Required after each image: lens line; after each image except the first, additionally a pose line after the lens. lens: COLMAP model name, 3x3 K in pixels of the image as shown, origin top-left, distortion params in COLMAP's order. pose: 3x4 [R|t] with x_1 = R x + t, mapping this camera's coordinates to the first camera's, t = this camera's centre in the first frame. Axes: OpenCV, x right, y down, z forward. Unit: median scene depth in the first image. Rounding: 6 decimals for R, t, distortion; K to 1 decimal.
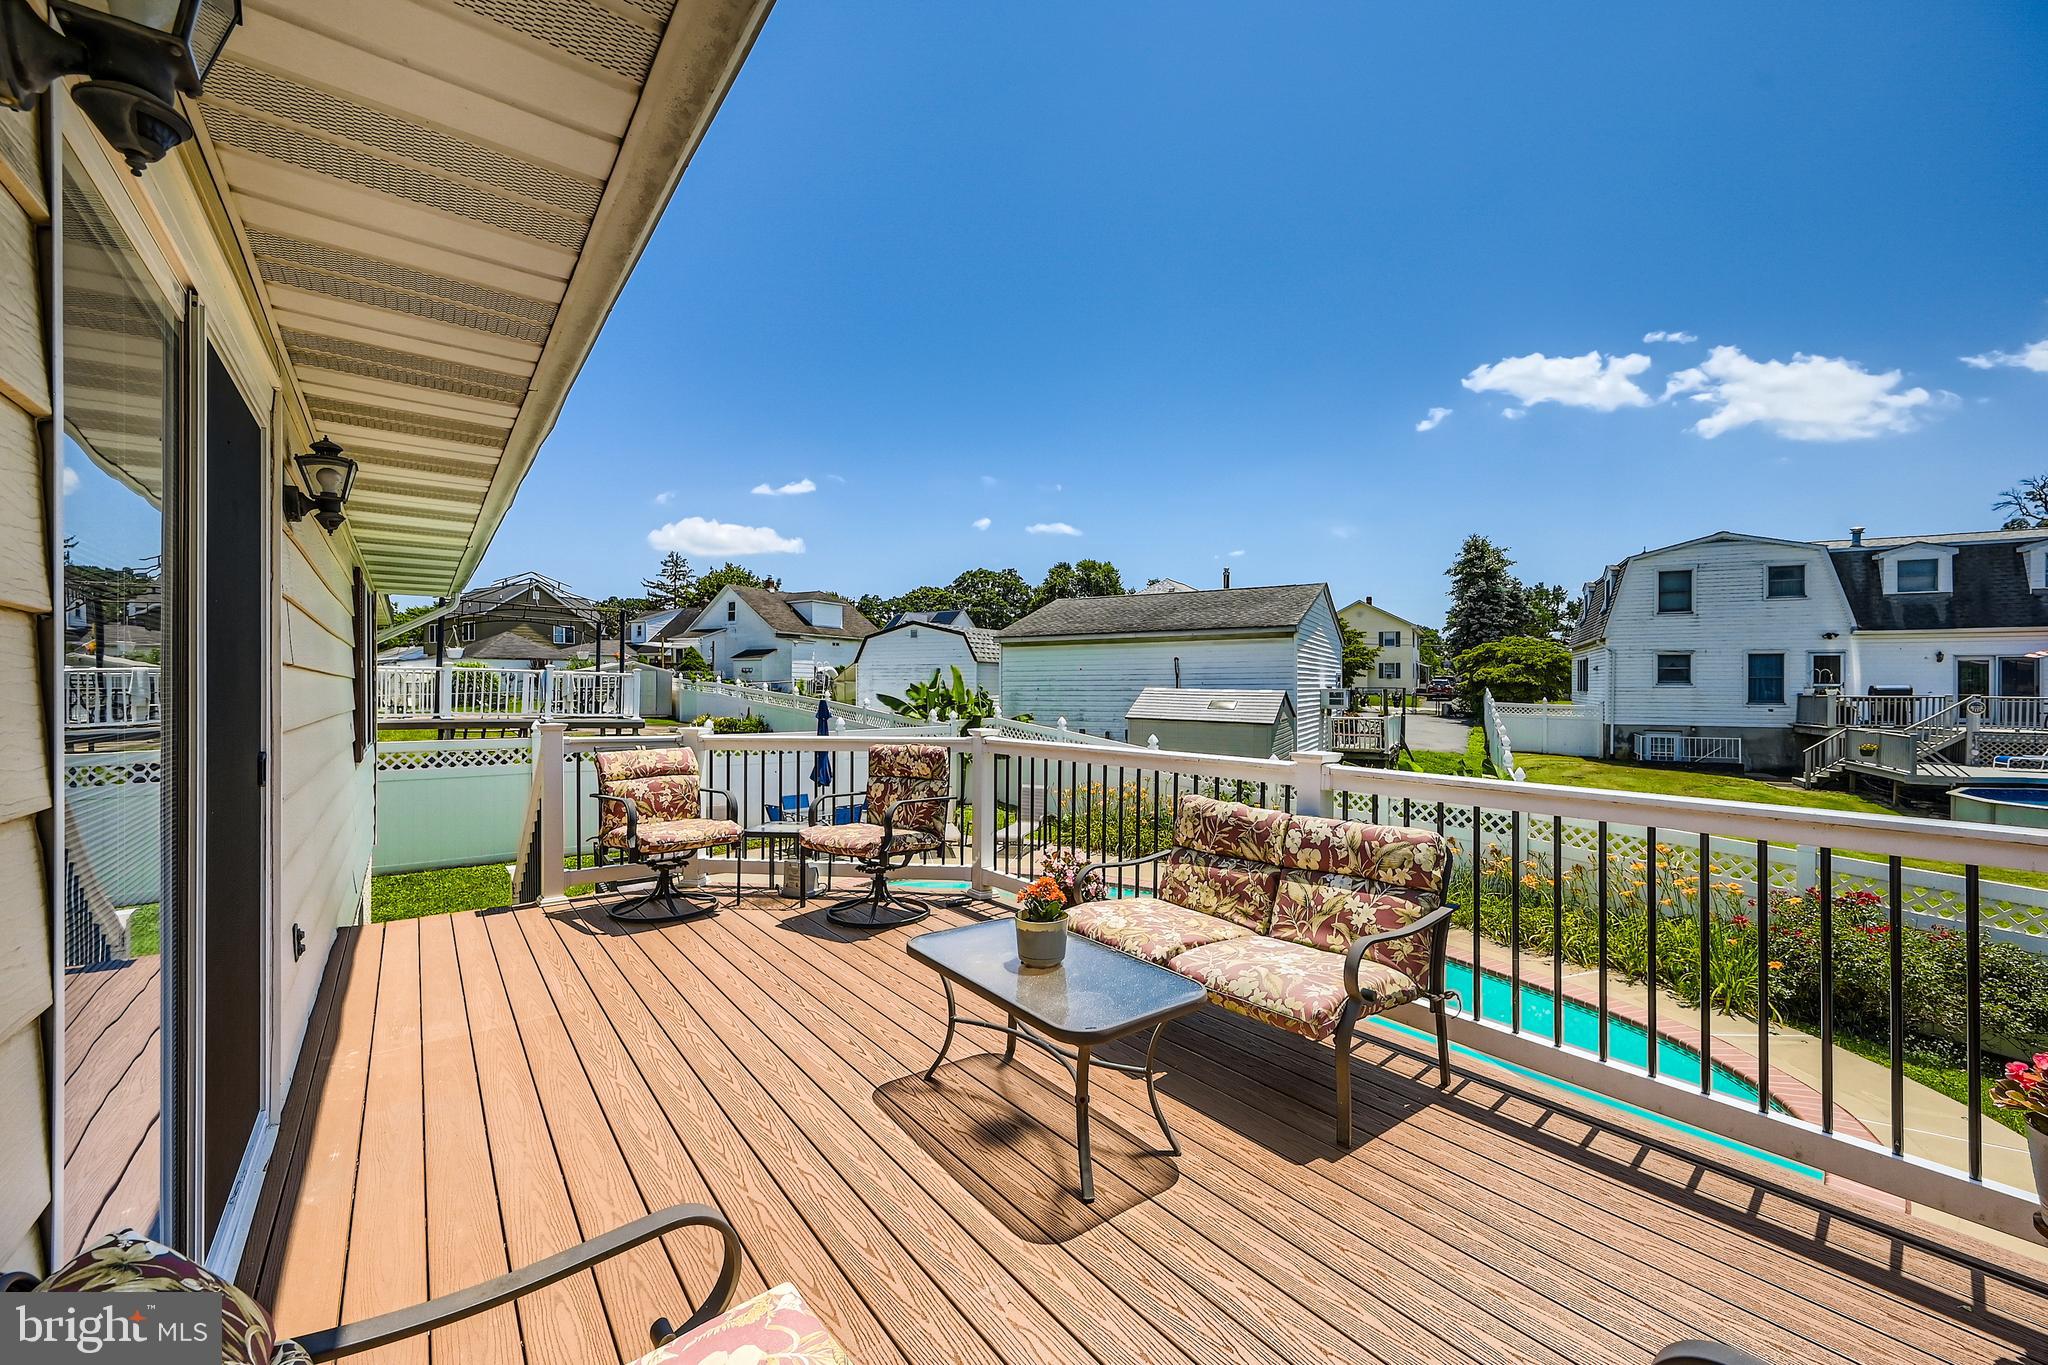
lens RADIAL K [[818.8, 0, 1016.0], [0, 818.8, 682.1], [0, 0, 1]] dist [-0.000274, 0.000415]
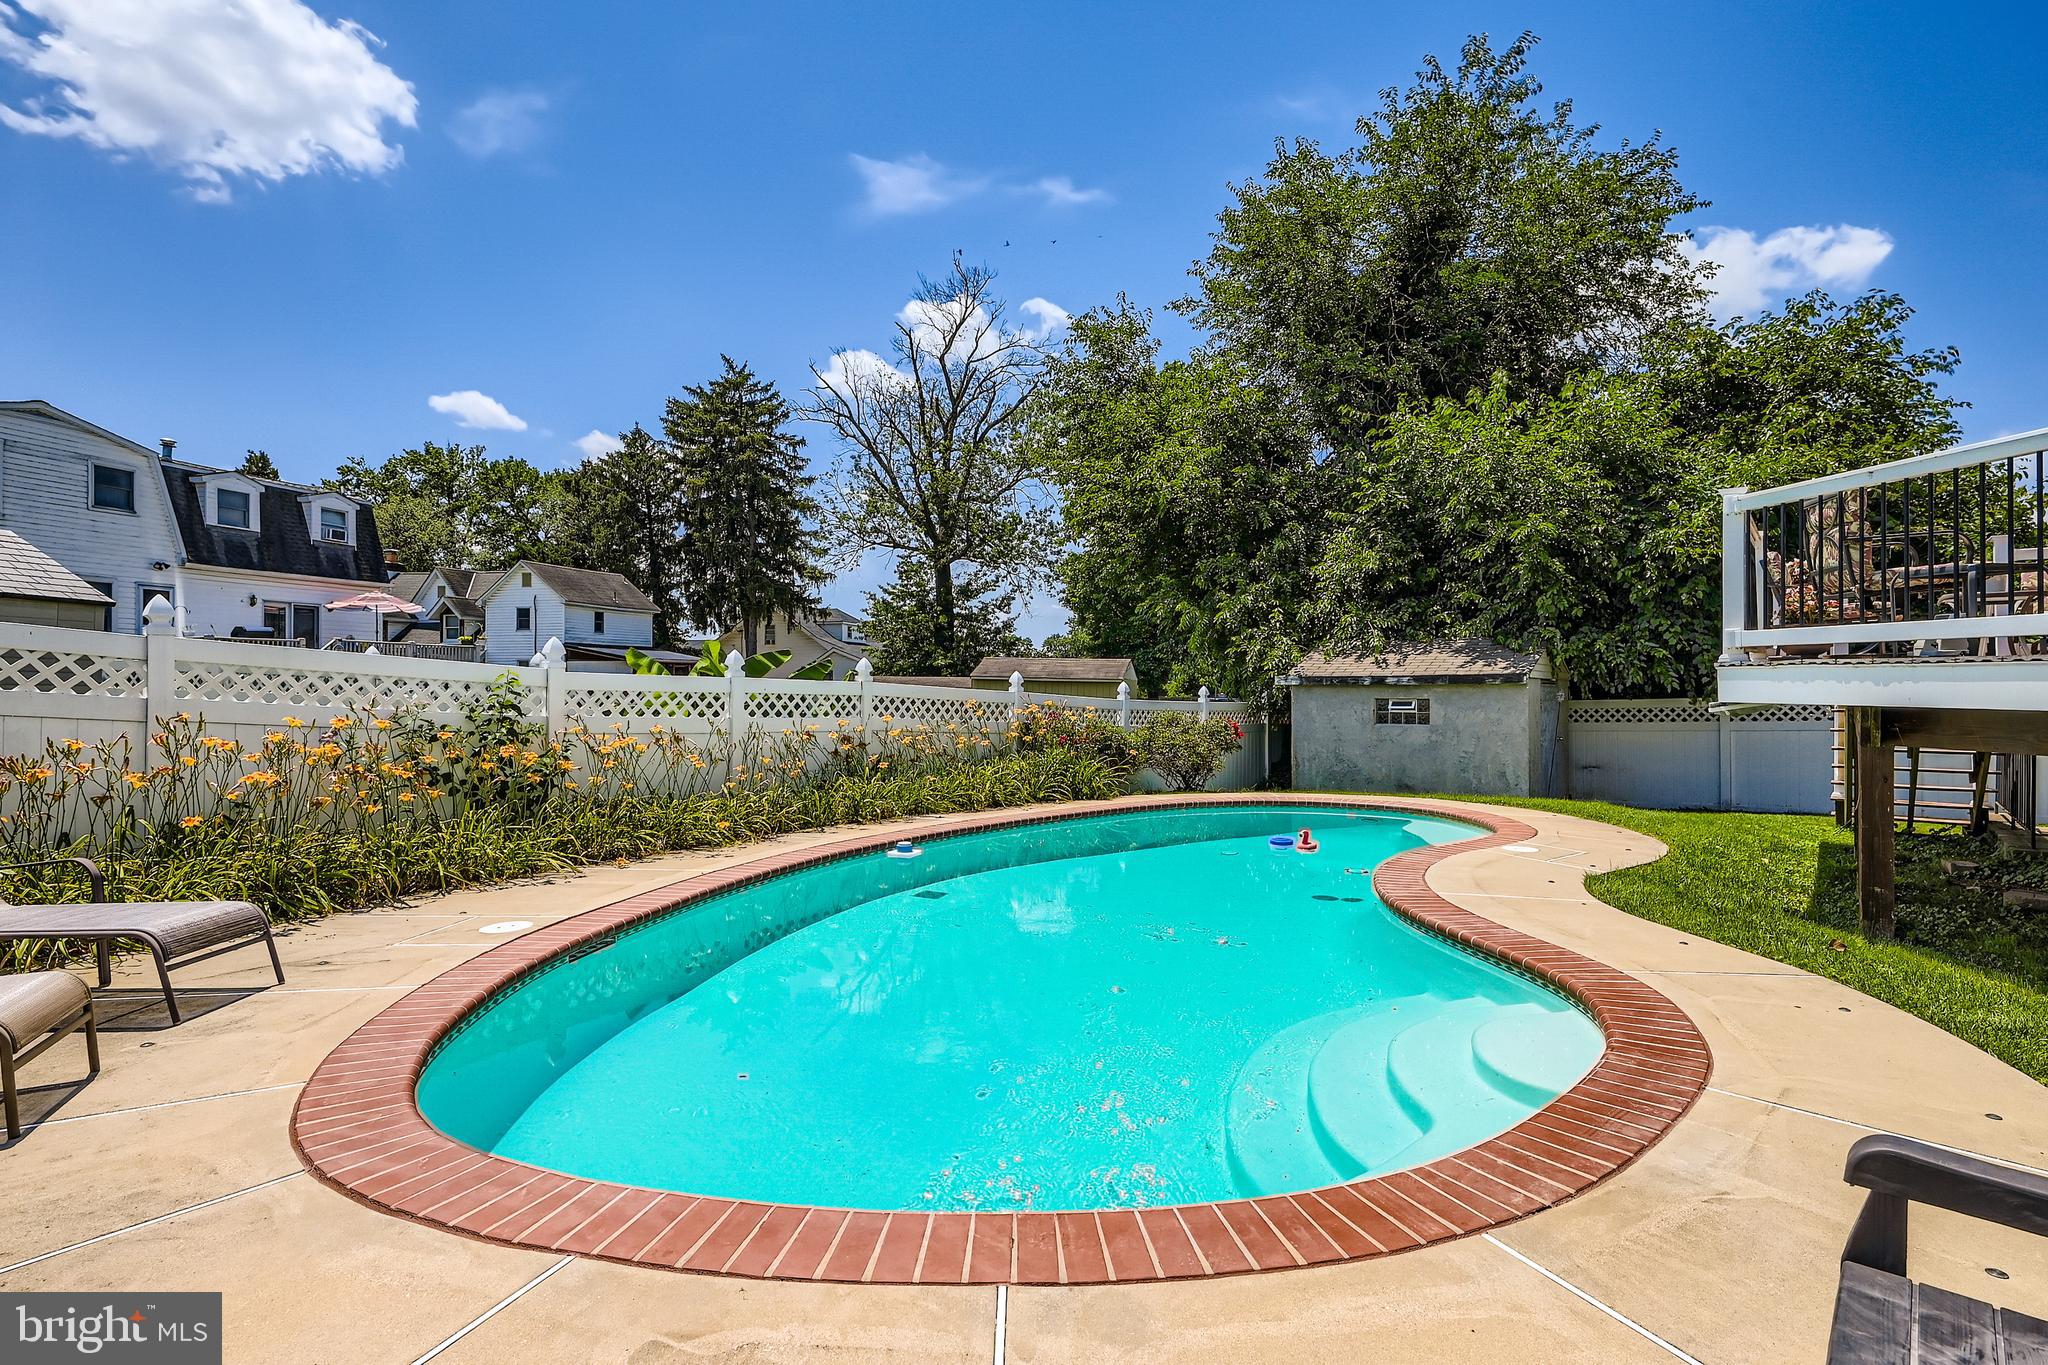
lens RADIAL K [[1018.9, 0, 1031.9], [0, 1018.9, 677.8], [0, 0, 1]] dist [-0.002976, 0.001475]
pose [[-0.263544, 0.007672, 0.964617, -0.205756], [-0.001697, 0.999963, -0.008417, 0.062719], [-0.964646, -0.003855, -0.263521, 0.447690]]
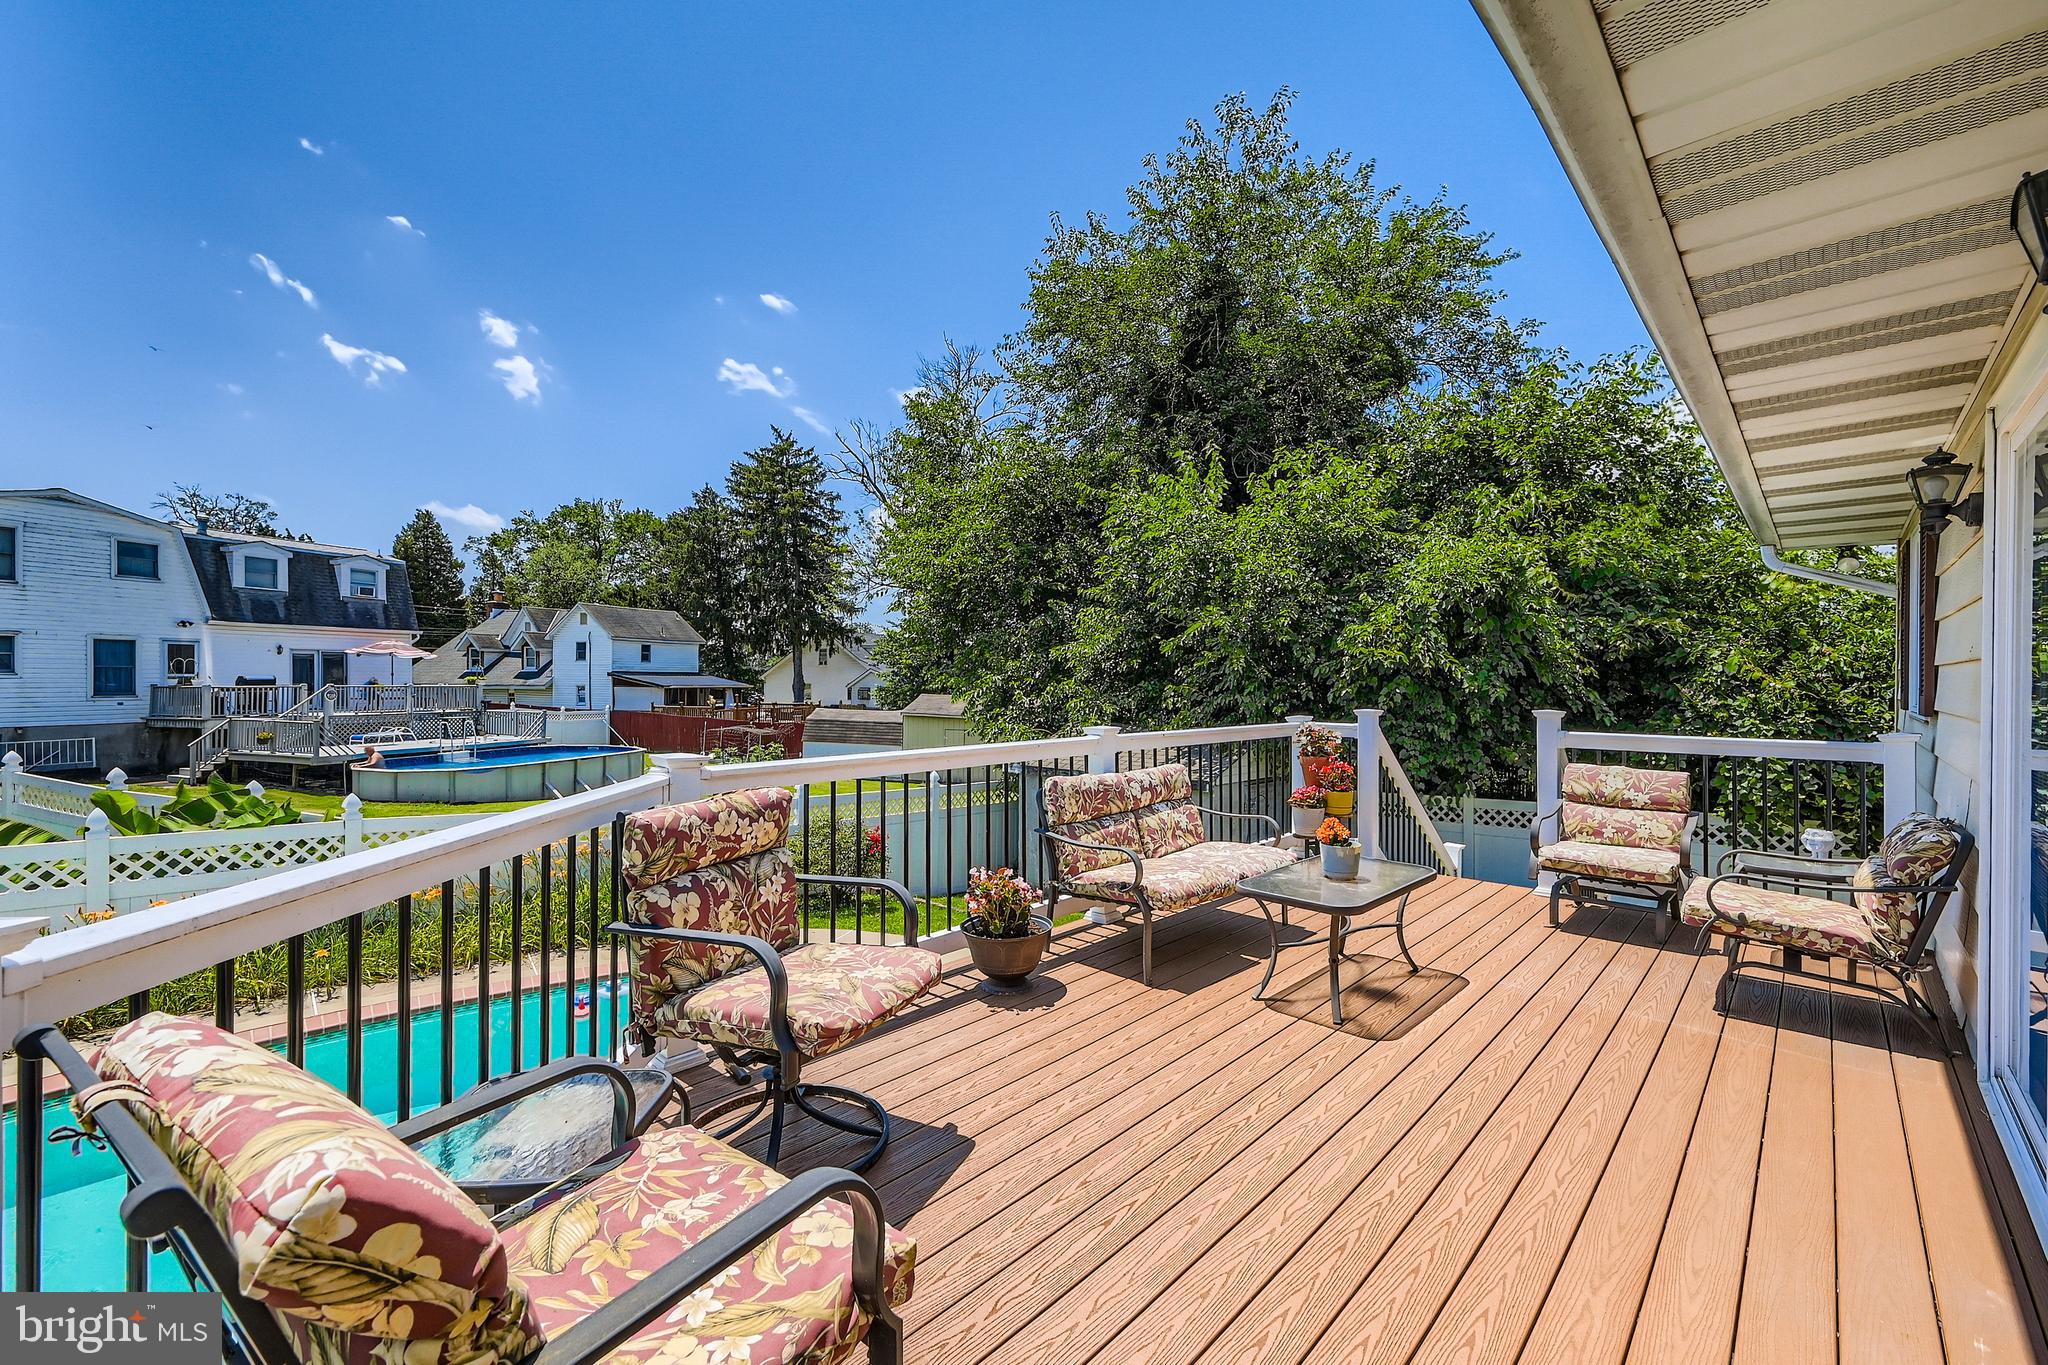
lens RADIAL K [[818.8, 0, 1044.8], [0, 818.8, 679.3], [0, 0, 1]] dist [-0.000274, 0.000415]
pose [[-0.169888, -0.000739, 0.985463, -0.126078], [-0.008117, 0.999967, -0.000649, 0.000983], [-0.985430, -0.008109, -0.169889, 0.173798]]
